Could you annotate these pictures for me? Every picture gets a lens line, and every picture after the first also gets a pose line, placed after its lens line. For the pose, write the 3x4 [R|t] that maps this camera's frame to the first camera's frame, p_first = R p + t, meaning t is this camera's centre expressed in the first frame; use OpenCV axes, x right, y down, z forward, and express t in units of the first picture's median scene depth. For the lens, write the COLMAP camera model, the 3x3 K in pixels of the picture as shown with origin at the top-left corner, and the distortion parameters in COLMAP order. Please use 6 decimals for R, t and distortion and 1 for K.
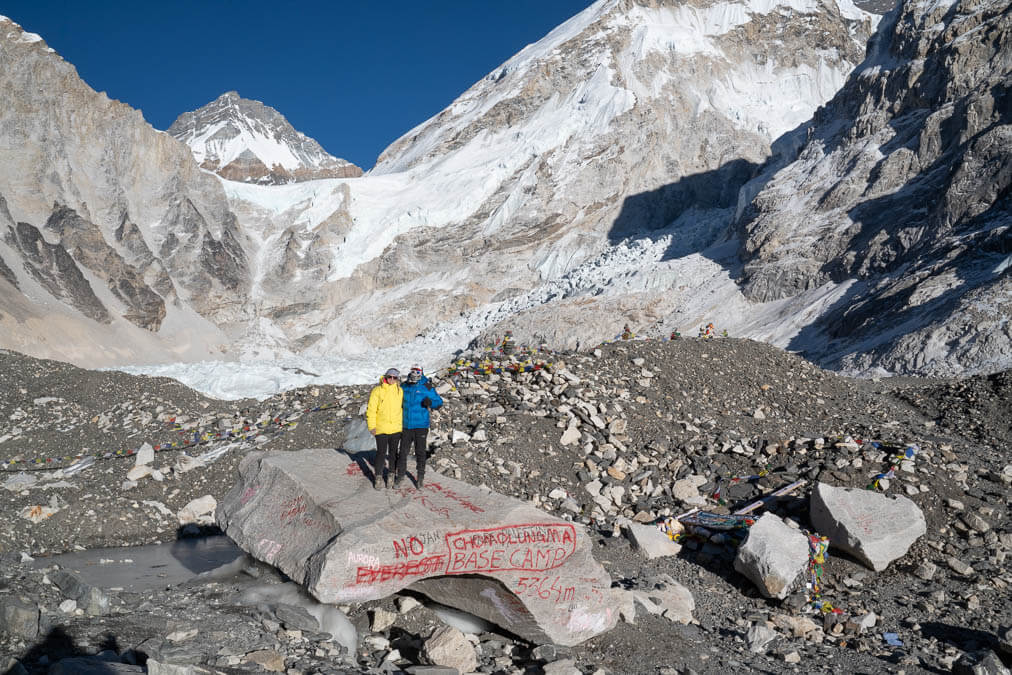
lens RADIAL K [[975.7, 0, 506.0], [0, 975.7, 337.5], [0, 0, 1]] dist [-0.019930, 0.223122]
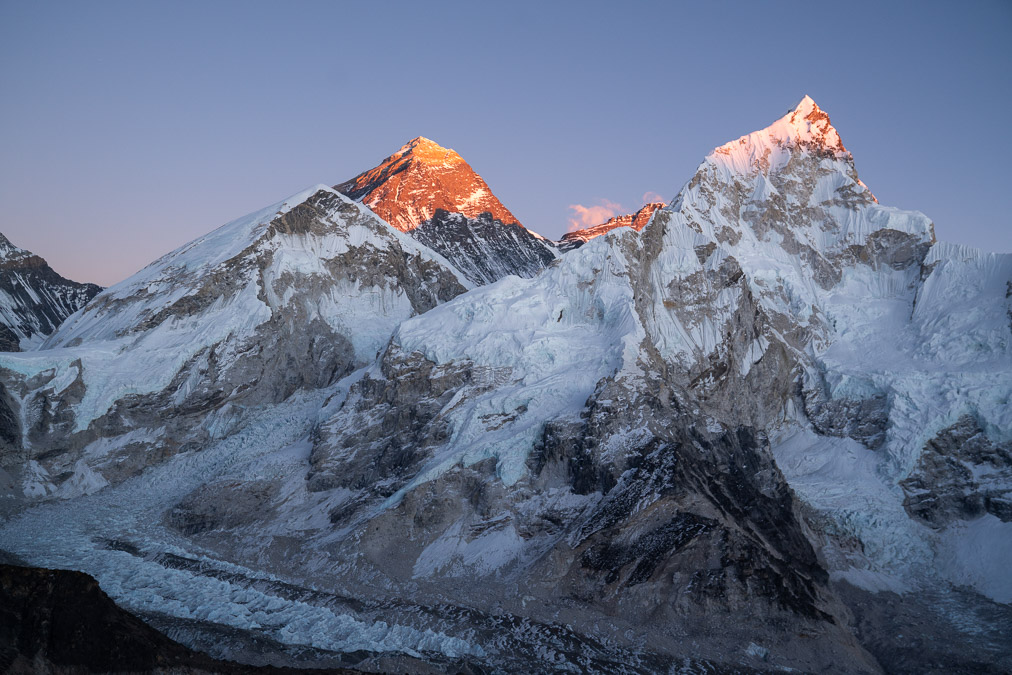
lens RADIAL K [[975.7, 0, 506.0], [0, 975.7, 337.5], [0, 0, 1]] dist [-0.019930, 0.223122]
pose [[0.934686, 0.050663, 0.351845, -0.080439], [-0.054630, 0.998506, 0.001349, -0.235692], [-0.351251, -0.020483, 0.936057, -0.726732]]
